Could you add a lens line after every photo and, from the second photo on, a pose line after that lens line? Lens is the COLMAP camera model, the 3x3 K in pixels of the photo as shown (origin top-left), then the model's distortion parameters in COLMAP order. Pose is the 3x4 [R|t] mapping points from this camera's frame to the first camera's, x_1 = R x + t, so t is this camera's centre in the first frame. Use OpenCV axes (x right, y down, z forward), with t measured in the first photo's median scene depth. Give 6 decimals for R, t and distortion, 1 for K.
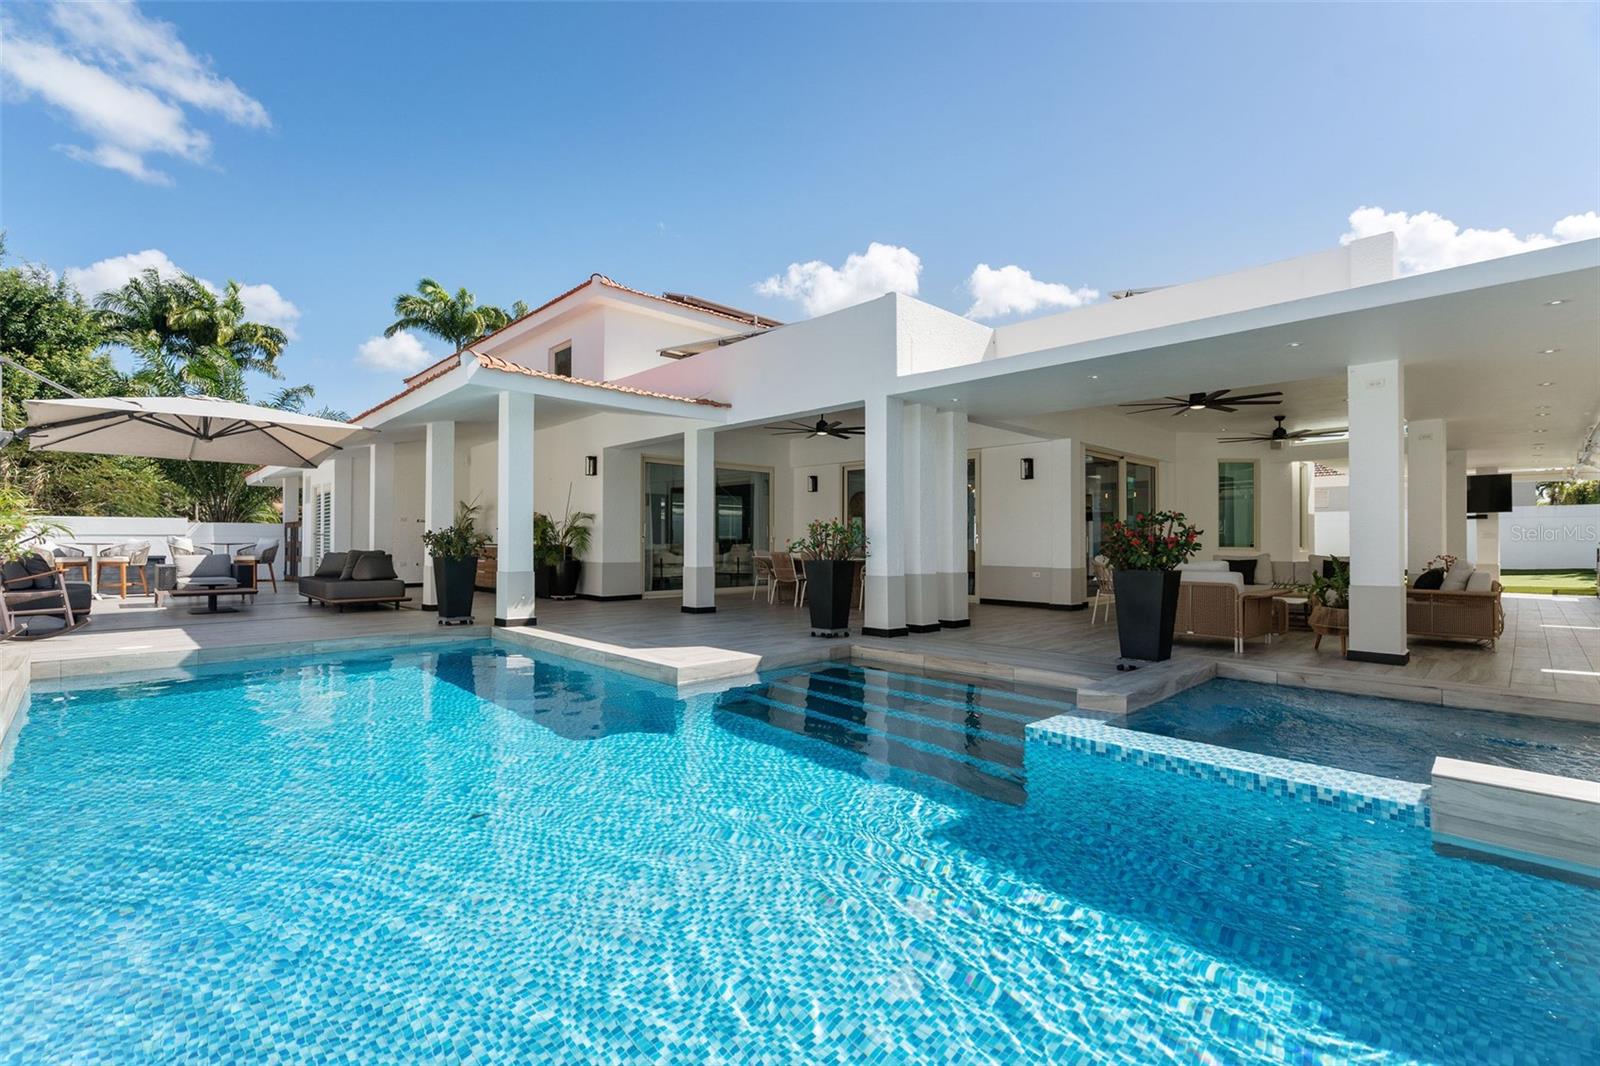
lens RADIAL K [[716.7, 0, 793.2], [0, 716.7, 537.5], [0, 0, 1]] dist [-0.005018, 0.000236]
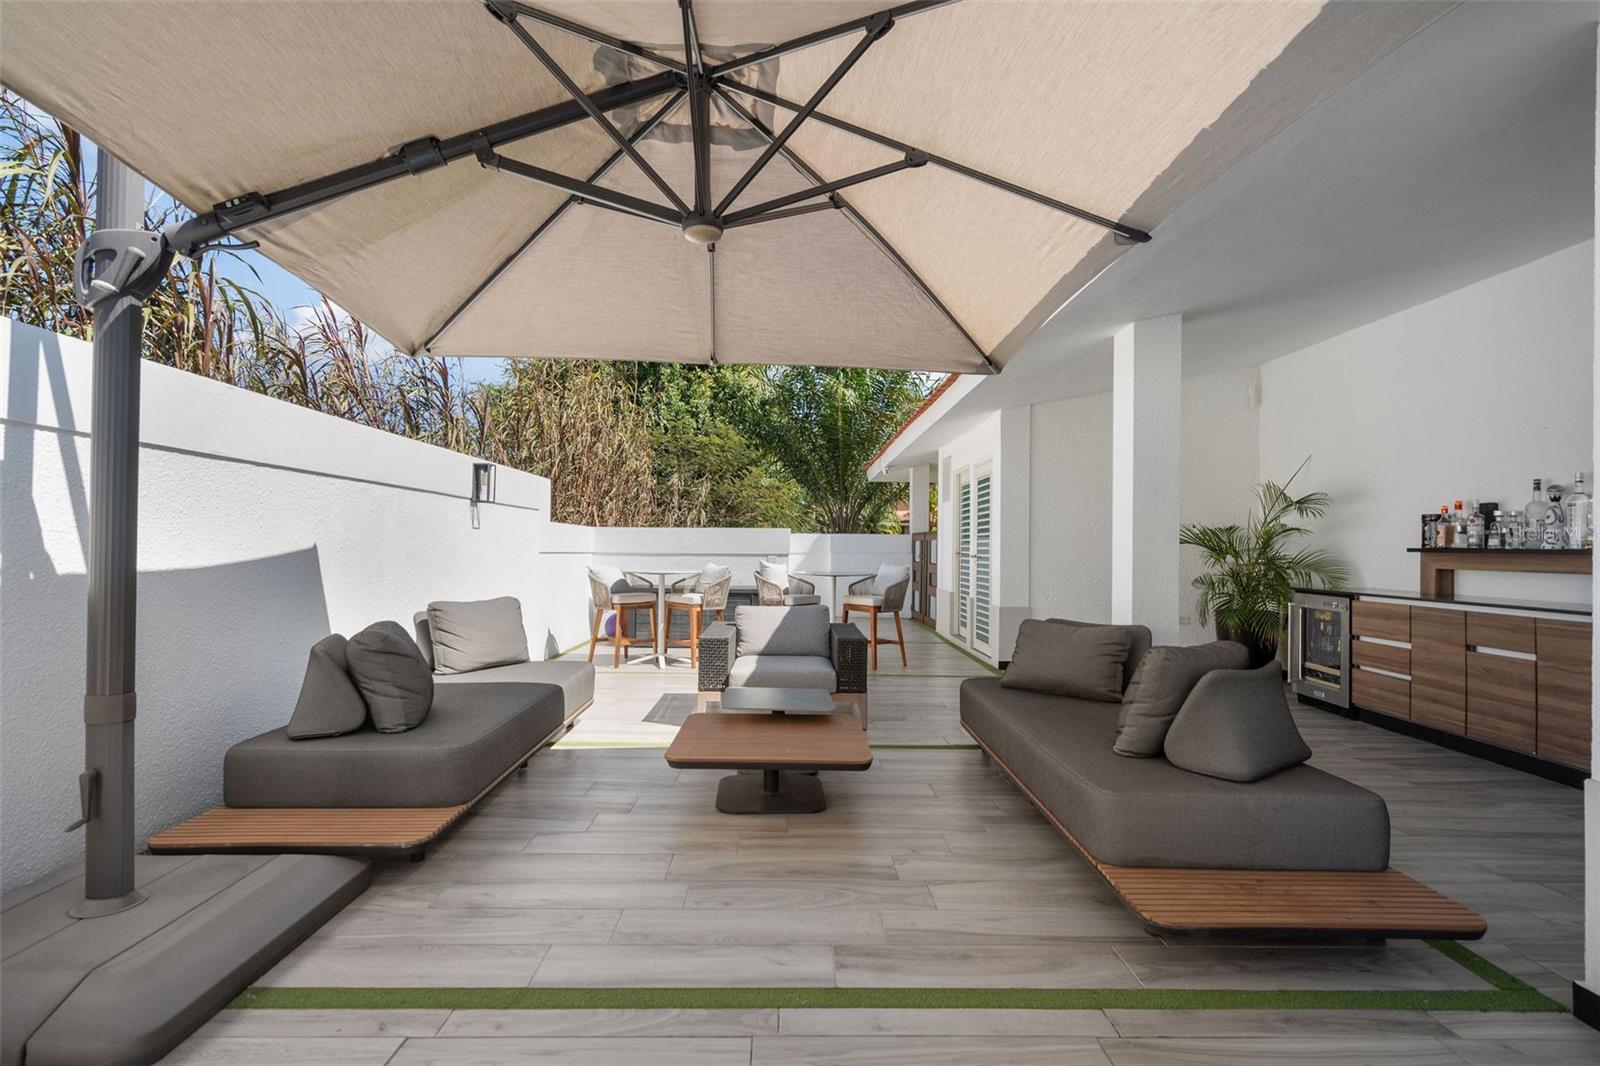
lens RADIAL K [[774.7, 0, 798.2], [0, 774.7, 541.0], [0, 0, 1]] dist [0.001981, 0.000159]
pose [[0.730048, 0.002813, -0.683390, -0.597071], [-0.005513, 0.999983, -0.001774, -0.023588], [0.683374, 0.005063, 0.730051, 0.806767]]
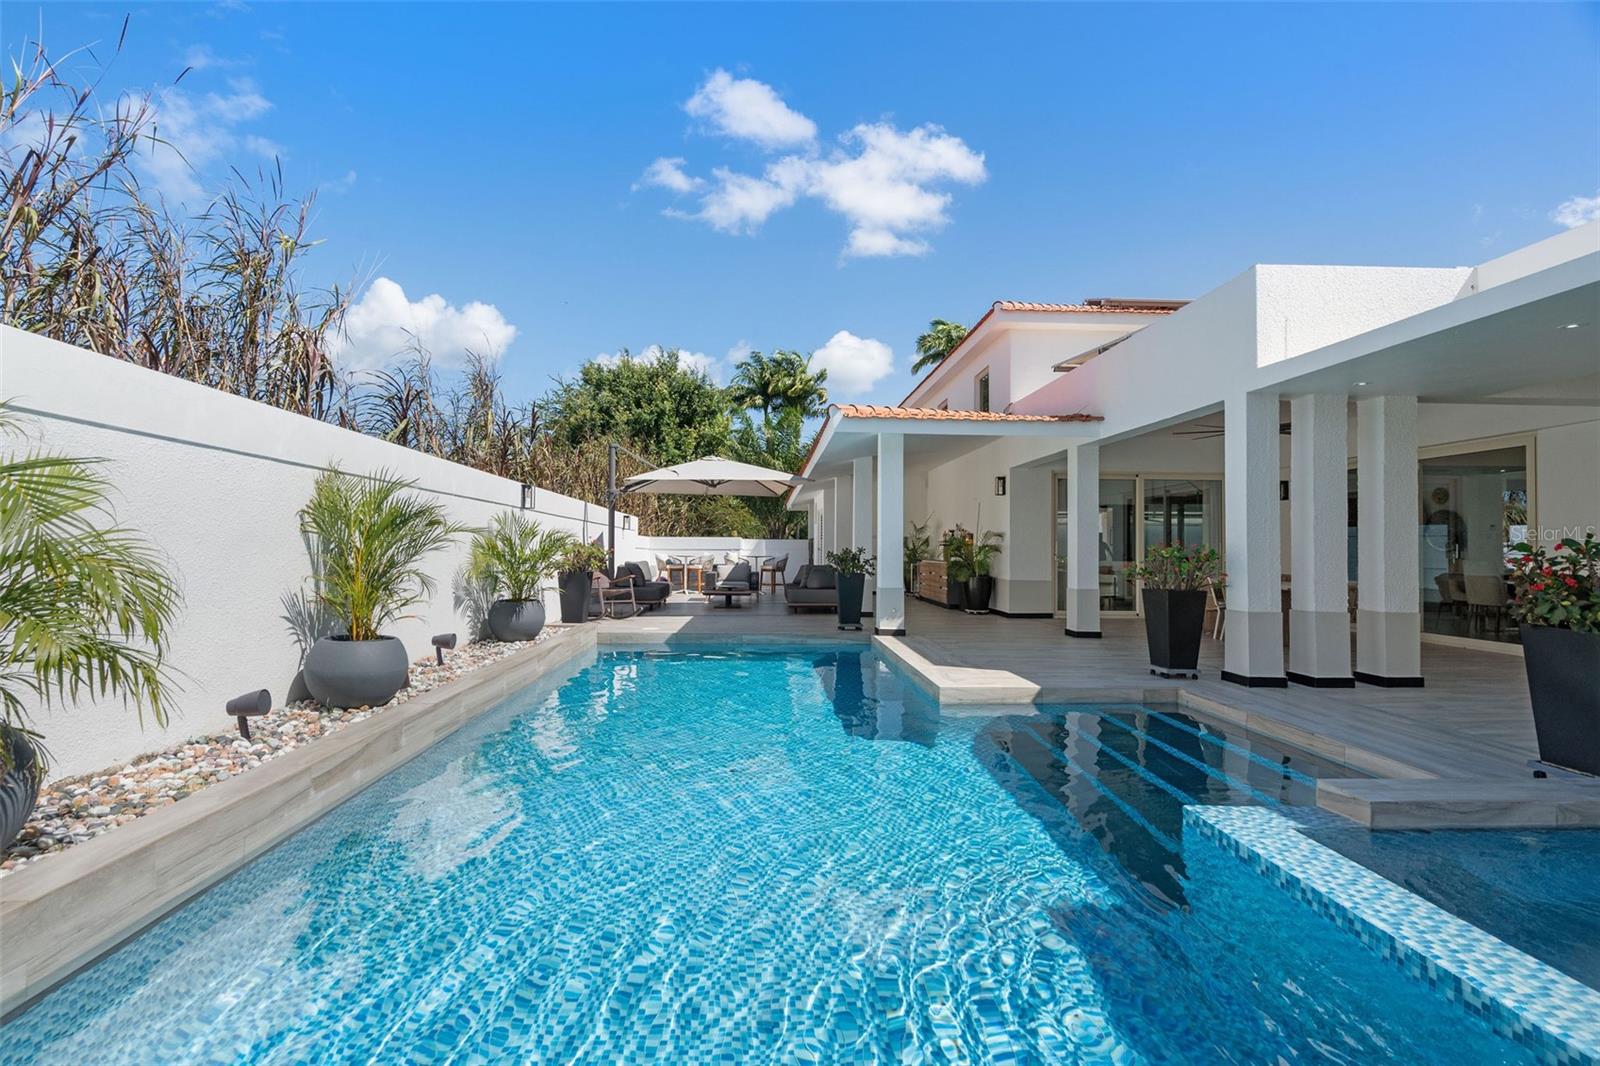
lens RADIAL K [[720.7, 0, 793.9], [0, 720.7, 534.8], [0, 0, 1]] dist [-0.000399, -0.000161]
pose [[0.752985, -0.009388, -0.657971, 0.237498], [-0.000723, 0.999886, -0.015093, -0.017715], [0.658038, 0.011840, 0.752892, 0.028821]]
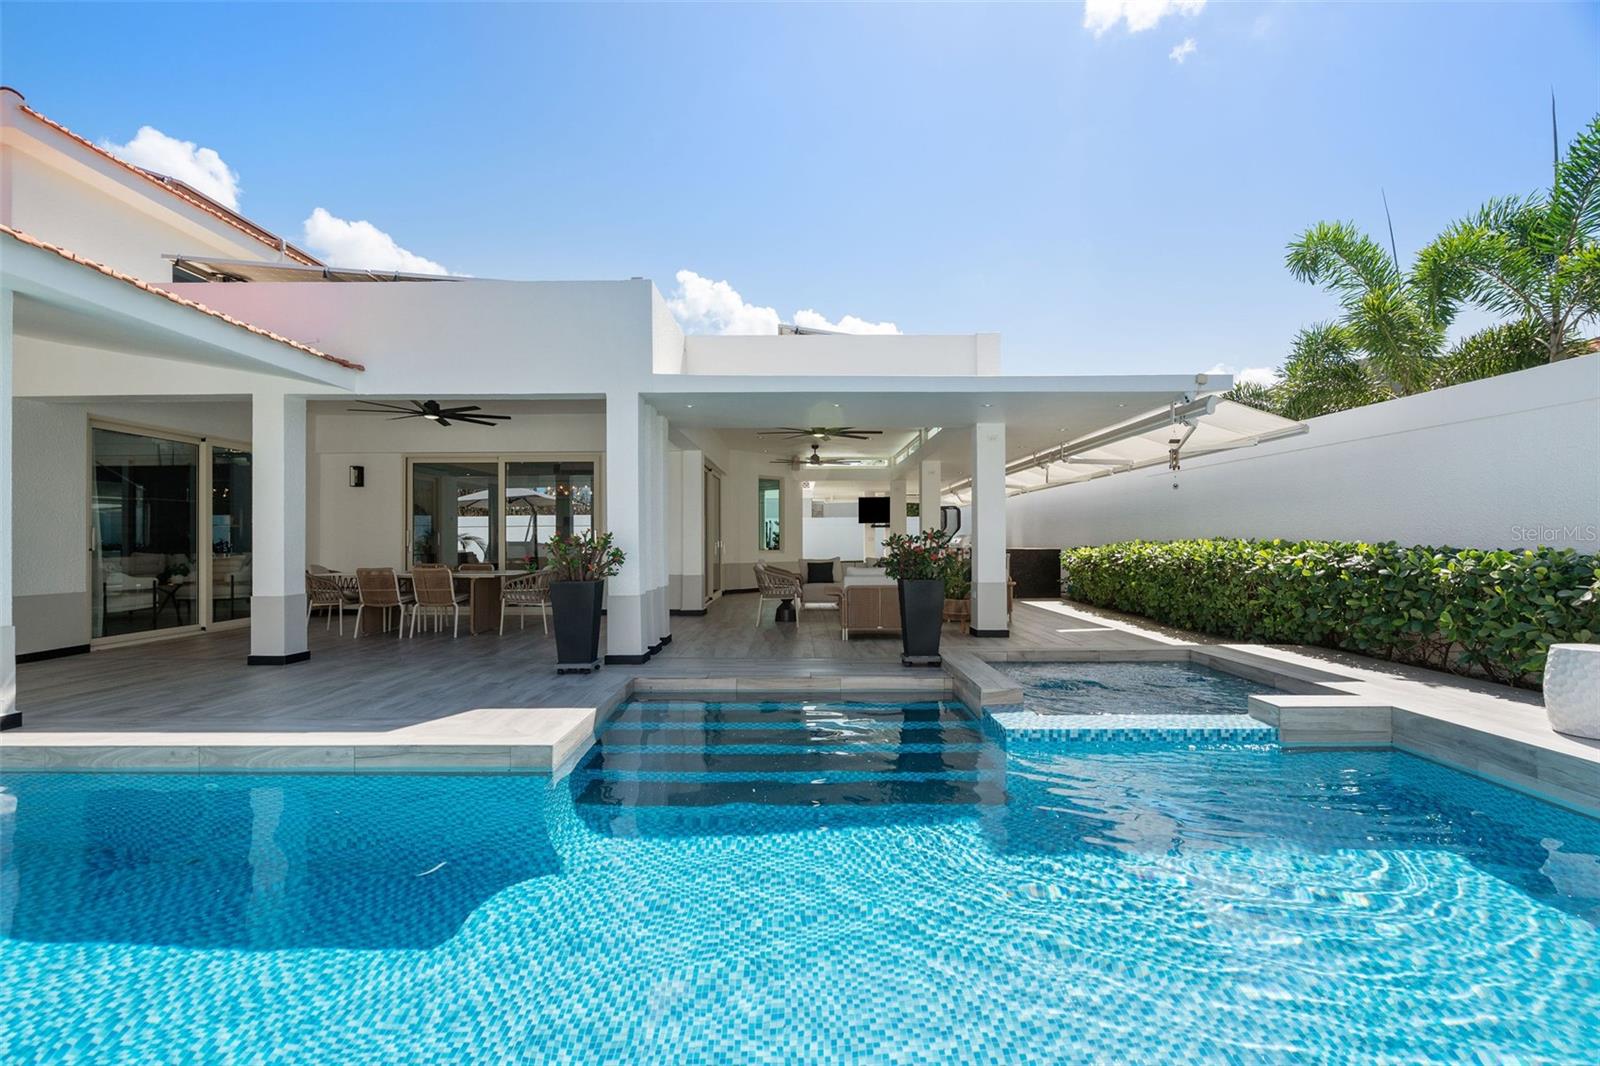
lens RADIAL K [[716.7, 0, 793.2], [0, 716.7, 537.5], [0, 0, 1]] dist [-0.005018, 0.000236]
pose [[0.698157, -0.003779, 0.715935, -0.313681], [0.001473, 0.999992, 0.003842, -0.018065], [-0.715943, -0.001628, 0.698157, 0.201496]]
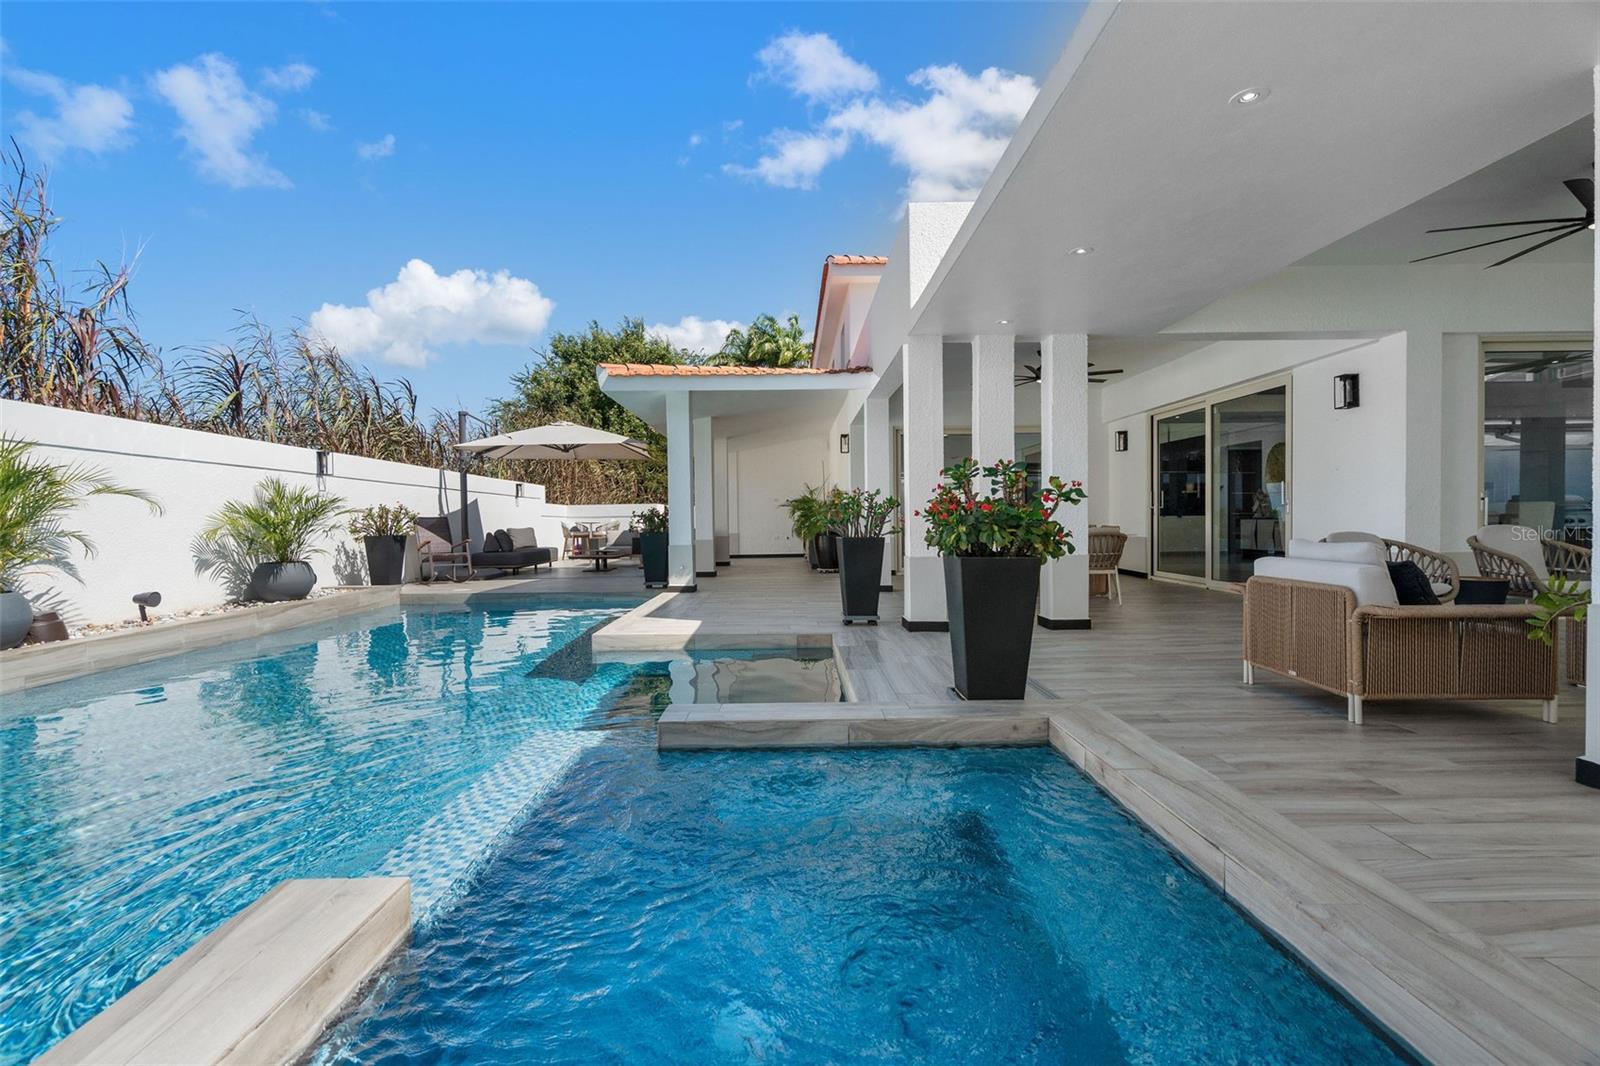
lens RADIAL K [[723.1, 0, 796.0], [0, 723.1, 533.0], [0, 0, 1]] dist [-0.000169, 0.000127]
pose [[0.727938, 0.001603, -0.685641, 0.504478], [0.018998, 0.999566, 0.022506, 0.004905], [0.685379, -0.029409, 0.727592, 0.257554]]
